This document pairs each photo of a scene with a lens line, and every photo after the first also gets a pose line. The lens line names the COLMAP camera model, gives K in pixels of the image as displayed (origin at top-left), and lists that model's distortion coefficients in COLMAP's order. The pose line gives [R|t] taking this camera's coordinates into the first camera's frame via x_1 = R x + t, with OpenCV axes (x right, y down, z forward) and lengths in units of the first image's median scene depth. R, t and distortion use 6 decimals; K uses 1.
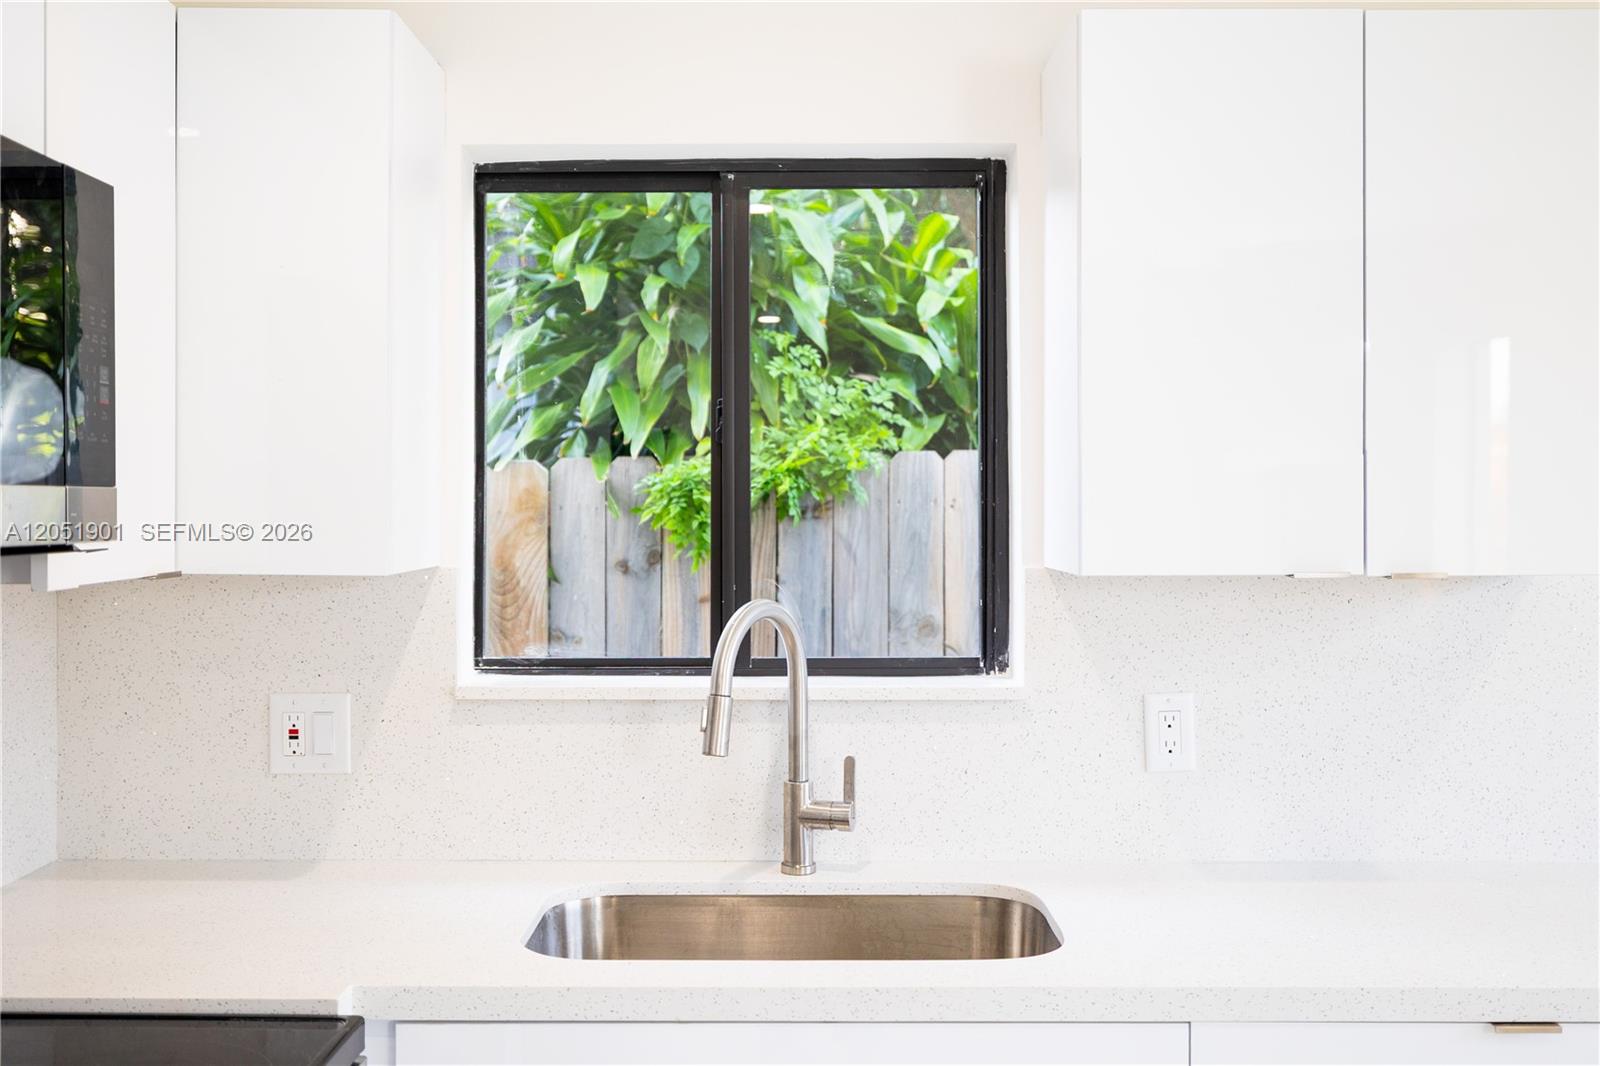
lens RADIAL K [[1559.8, 0, 797.1], [0, 1559.8, 495.6], [0, 0, 1]] dist [-0.000328, -0.002566]
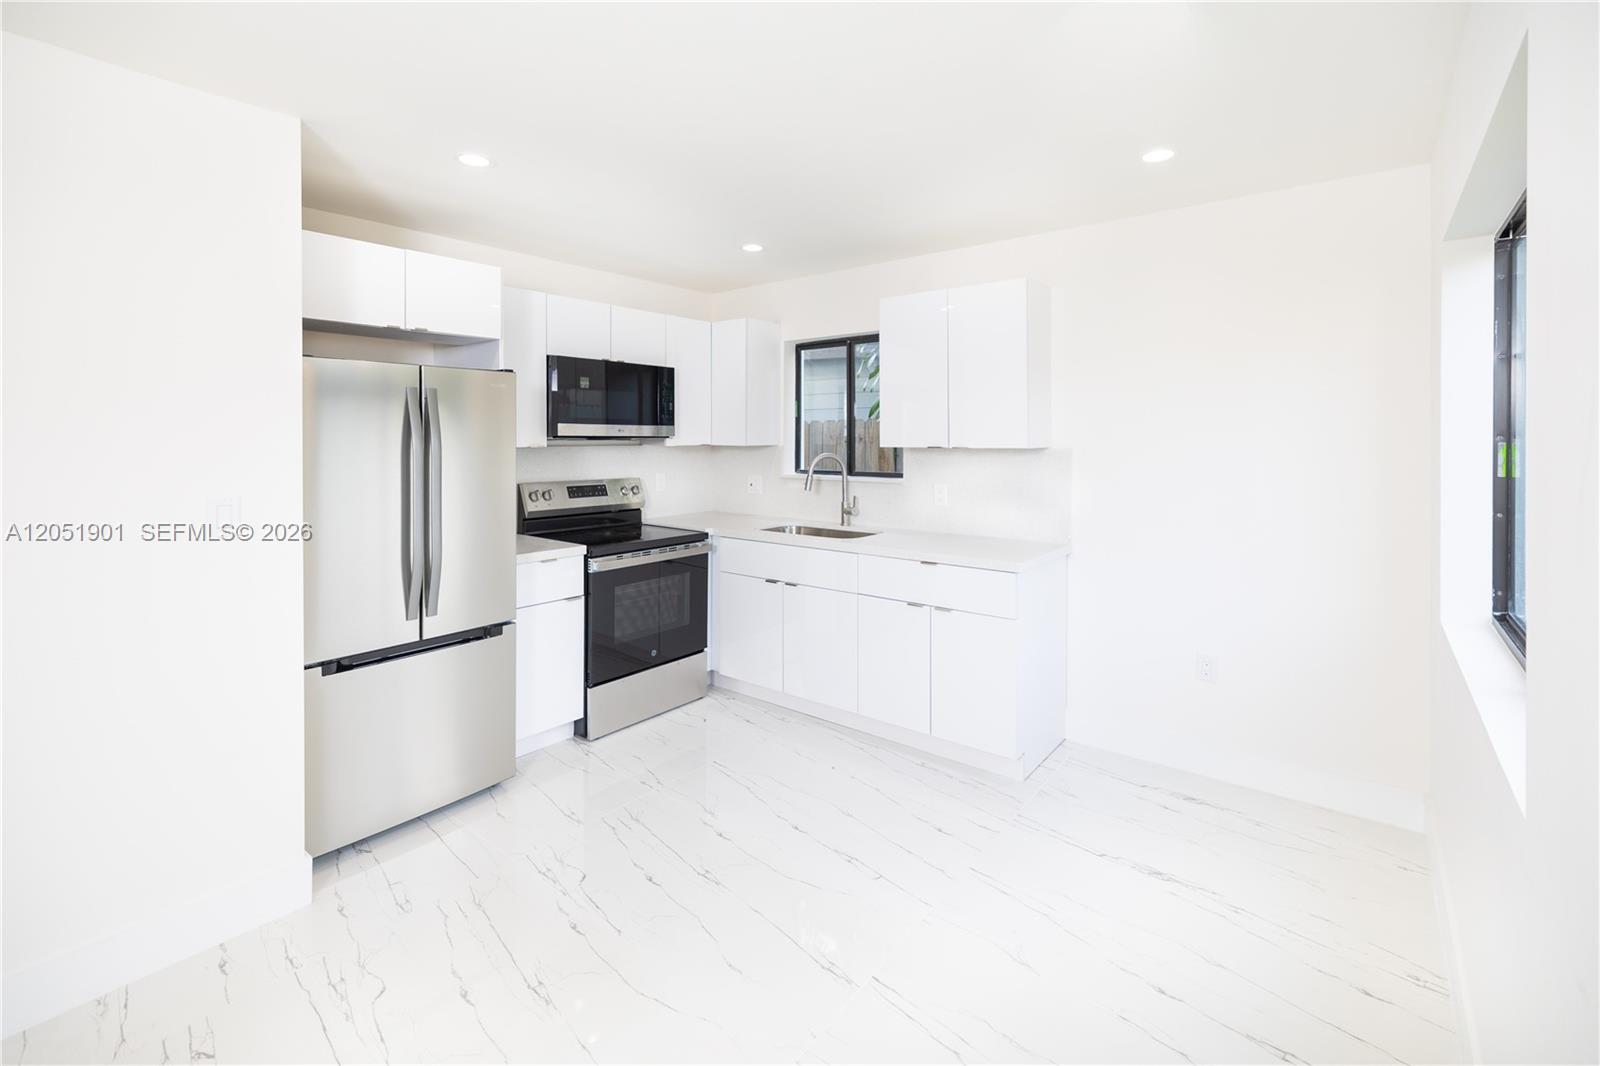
lens RADIAL K [[698.4, 0, 793.8], [0, 698.4, 448.8], [0, 0, 1]] dist [0.000272, 0.000125]
pose [[0.772629, 0.009128, -0.634792, 0.963205], [0.002316, 0.999849, 0.017197, 0.022318], [0.634853, -0.014757, 0.772492, -0.387391]]
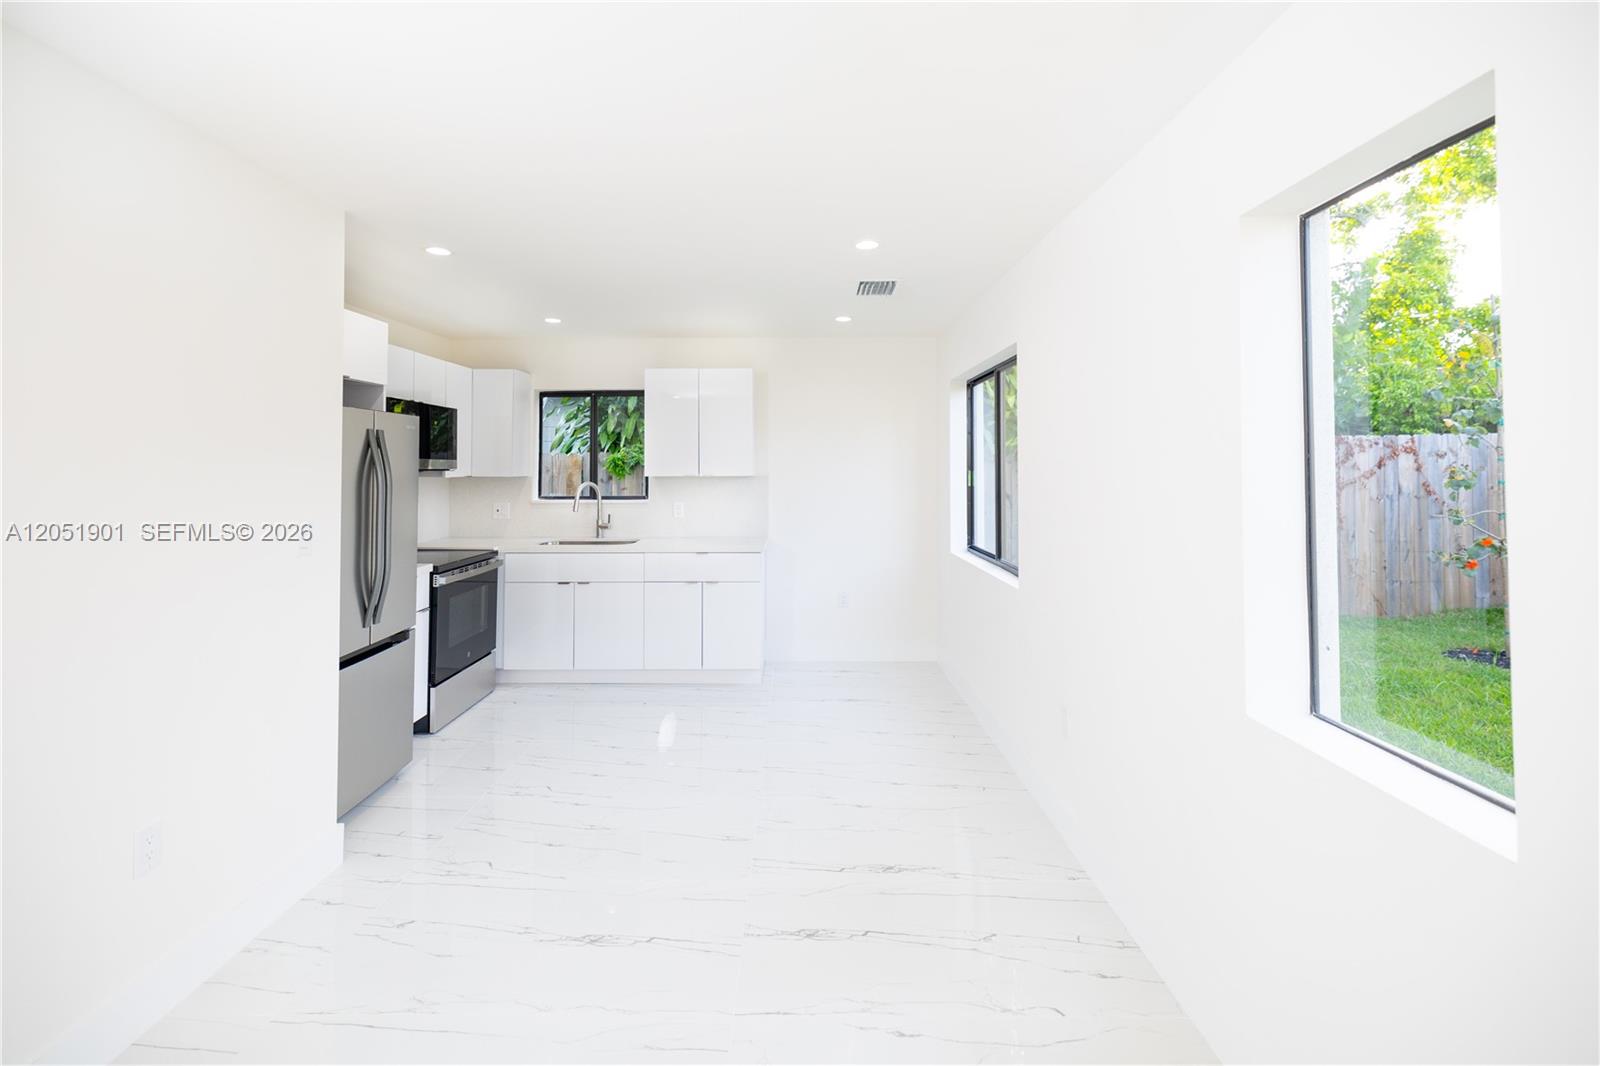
lens RADIAL K [[698.4, 0, 793.8], [0, 698.4, 448.8], [0, 0, 1]] dist [0.000272, 0.000125]
pose [[0.999895, -0.002475, -0.014254, 0.629853], [0.002139, 0.999721, -0.023505, 0.012512], [0.014308, 0.023472, 0.999622, -1.167815]]
